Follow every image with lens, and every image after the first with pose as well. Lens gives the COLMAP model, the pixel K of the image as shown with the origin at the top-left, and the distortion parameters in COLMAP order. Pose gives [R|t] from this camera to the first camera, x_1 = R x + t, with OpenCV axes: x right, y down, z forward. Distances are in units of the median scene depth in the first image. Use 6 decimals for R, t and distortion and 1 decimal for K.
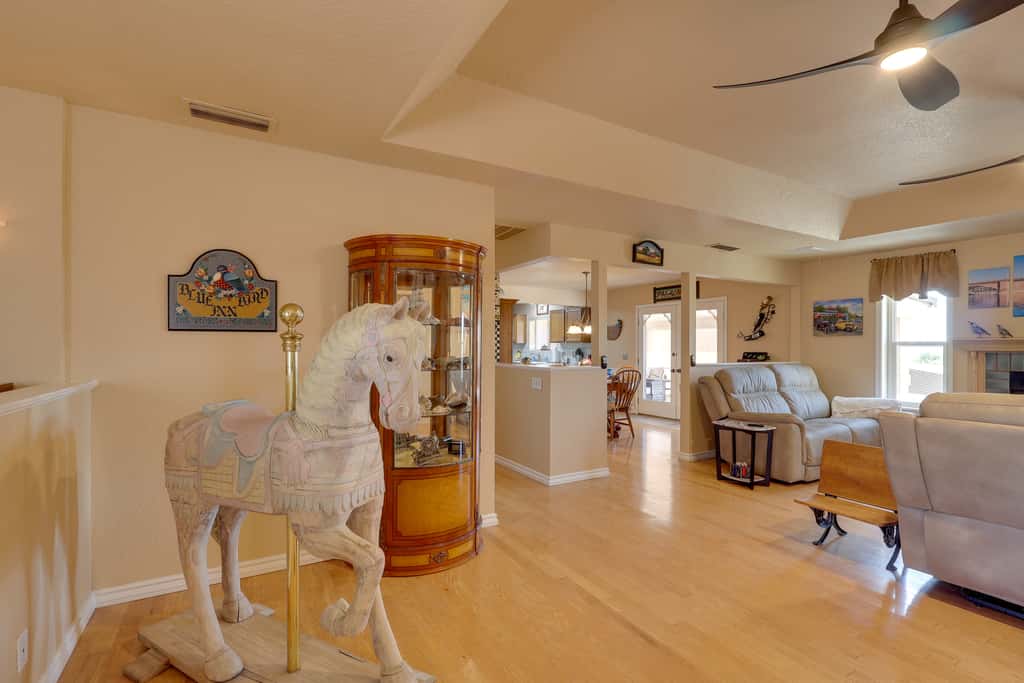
lens RADIAL K [[479.7, 0, 506.9], [0, 479.7, 343.7], [0, 0, 1]] dist [-0.000582, 0.002539]
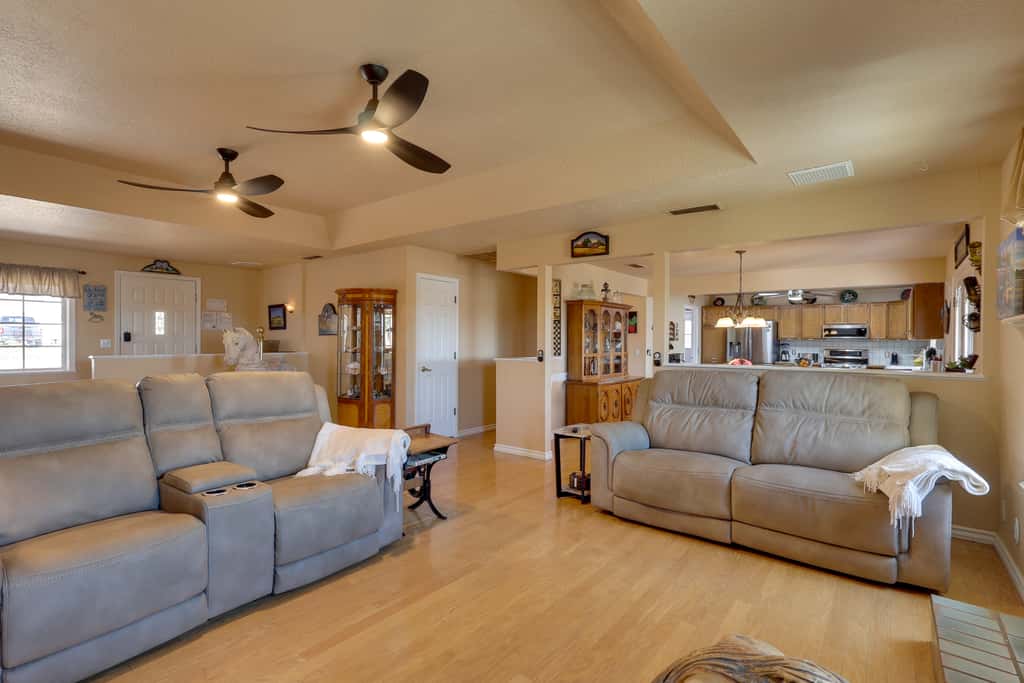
lens RADIAL K [[479.7, 0, 512.1], [0, 479.7, 347.5], [0, 0, 1]] dist [-0.000582, 0.002539]
pose [[0.367311, 0.008552, -0.930059, 1.072935], [-0.000604, 0.999960, 0.008956, 0.009028], [0.930098, -0.002728, 0.367302, 0.471464]]
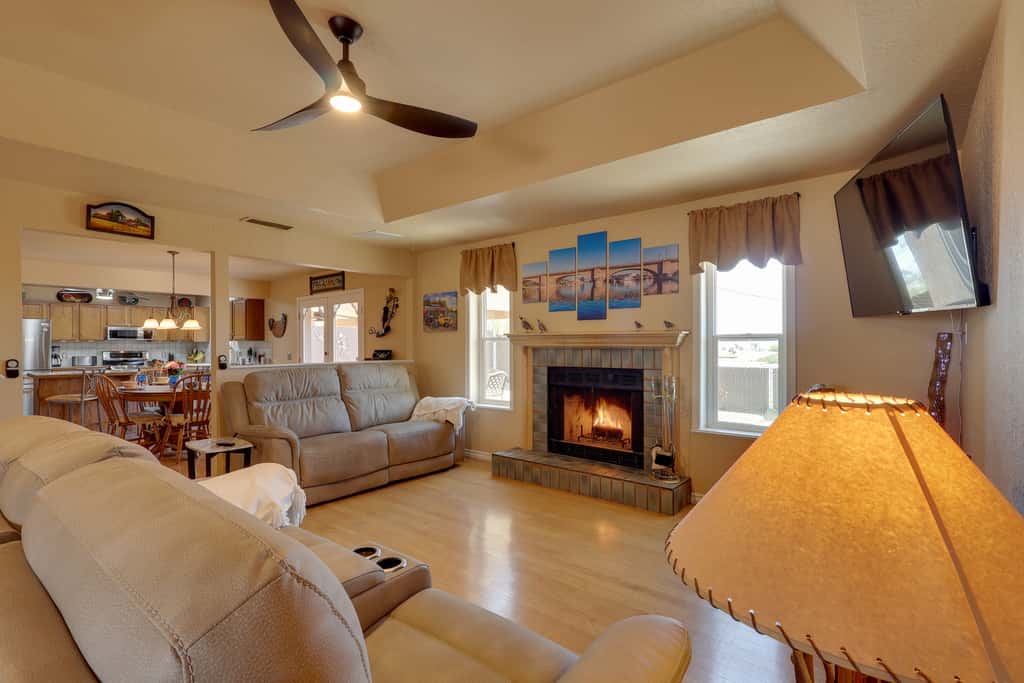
lens RADIAL K [[479.7, 0, 511.7], [0, 479.7, 344.7], [0, 0, 1]] dist [-0.000582, 0.002539]
pose [[0.936909, -0.009506, 0.349443, 0.565908], [0.007309, 0.999944, 0.007605, 0.003817], [-0.349496, -0.004572, 0.936927, 0.084184]]
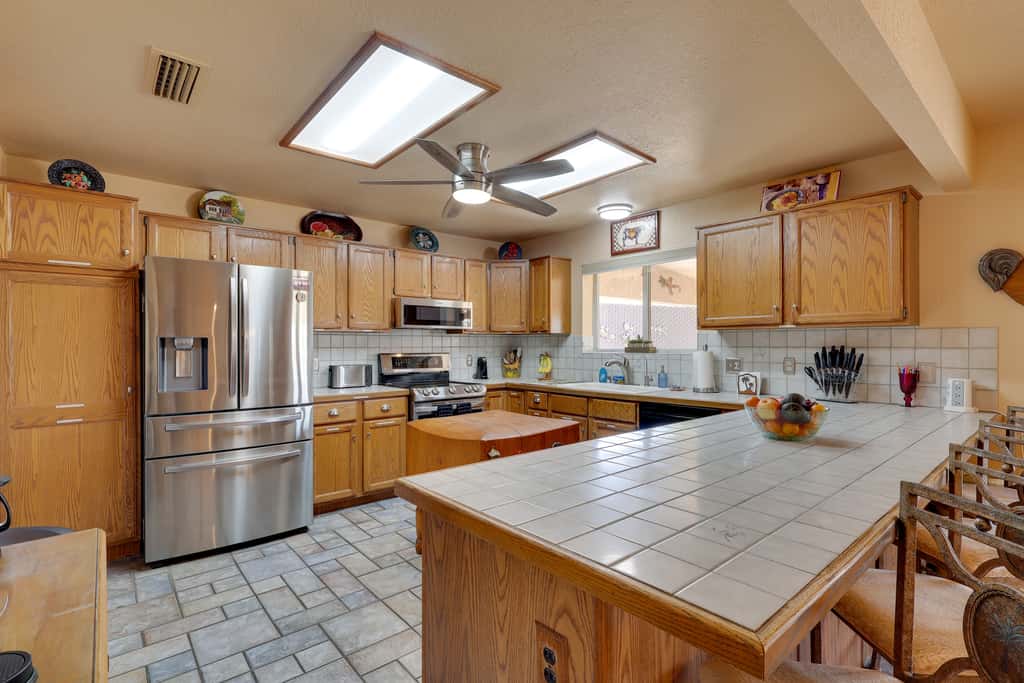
lens RADIAL K [[479.7, 0, 504.8], [0, 479.7, 334.7], [0, 0, 1]] dist [-0.000582, 0.002539]
pose [[0.982351, -0.004137, 0.187002, -0.196344], [0.006324, 0.999918, -0.011100, 0.009514], [-0.186941, 0.012087, 0.982297, 1.503398]]
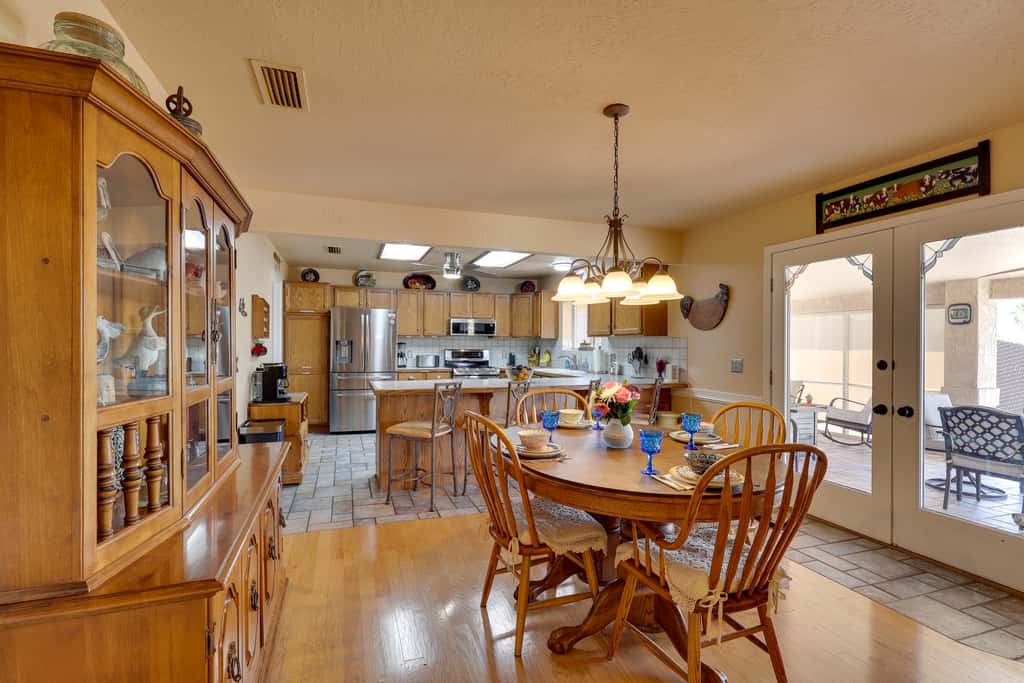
lens RADIAL K [[479.7, 0, 508.5], [0, 479.7, 343.9], [0, 0, 1]] dist [-0.000582, 0.002539]
pose [[0.982718, 0.000758, -0.185107, 0.212738], [0.000095, 0.999989, 0.004599, 0.007557], [0.185109, -0.004537, 0.982708, 0.924955]]
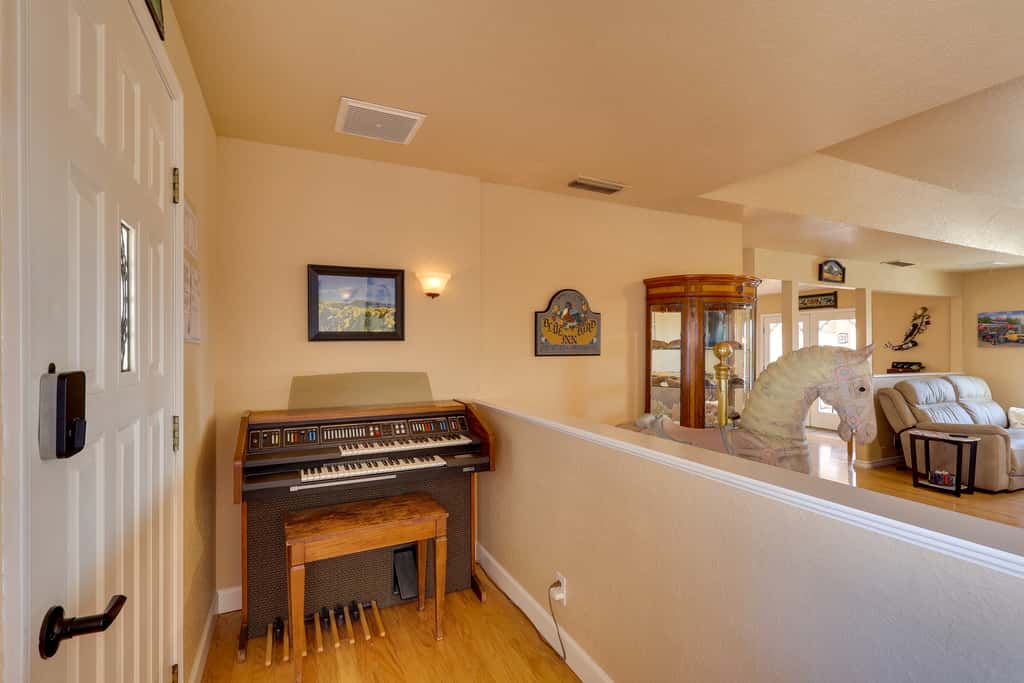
lens RADIAL K [[479.7, 0, 504.2], [0, 479.7, 342.9], [0, 0, 1]] dist [-0.000582, 0.002539]
pose [[0.995963, -0.003012, -0.089714, -0.315680], [0.002578, 0.999984, -0.004945, -0.026309], [0.089728, 0.004694, 0.995955, -0.117174]]
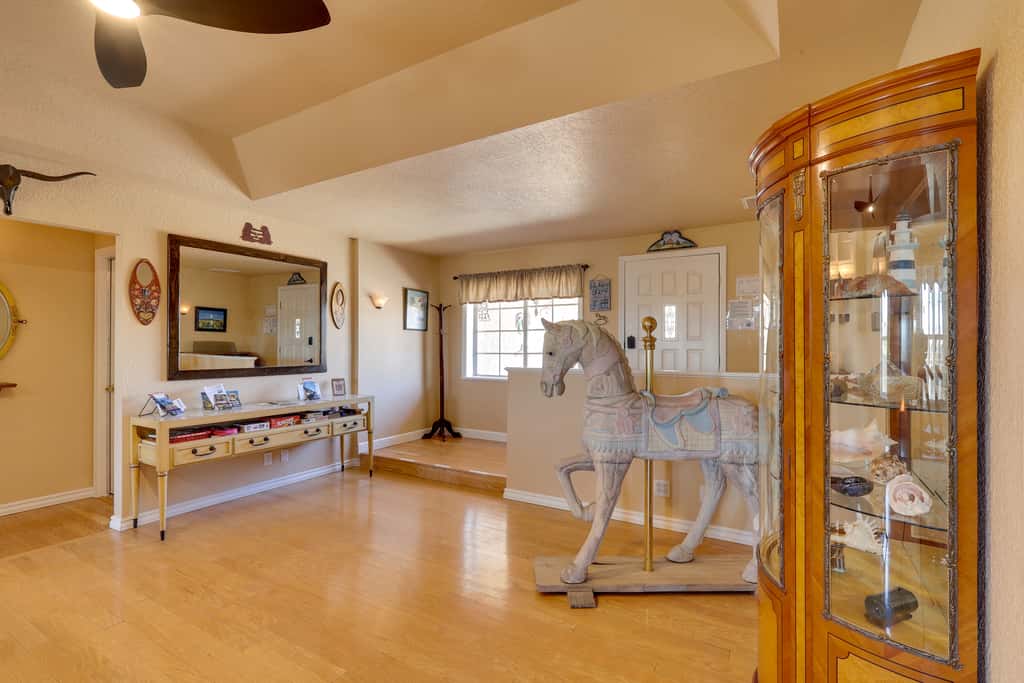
lens RADIAL K [[479.7, 0, 503.4], [0, 479.7, 343.0], [0, 0, 1]] dist [-0.000582, 0.002539]
pose [[-0.874539, -0.008981, -0.484872, 0.194814], [-0.002715, 0.999904, -0.013623, 0.007996], [0.484948, -0.010597, -0.874479, 0.708195]]
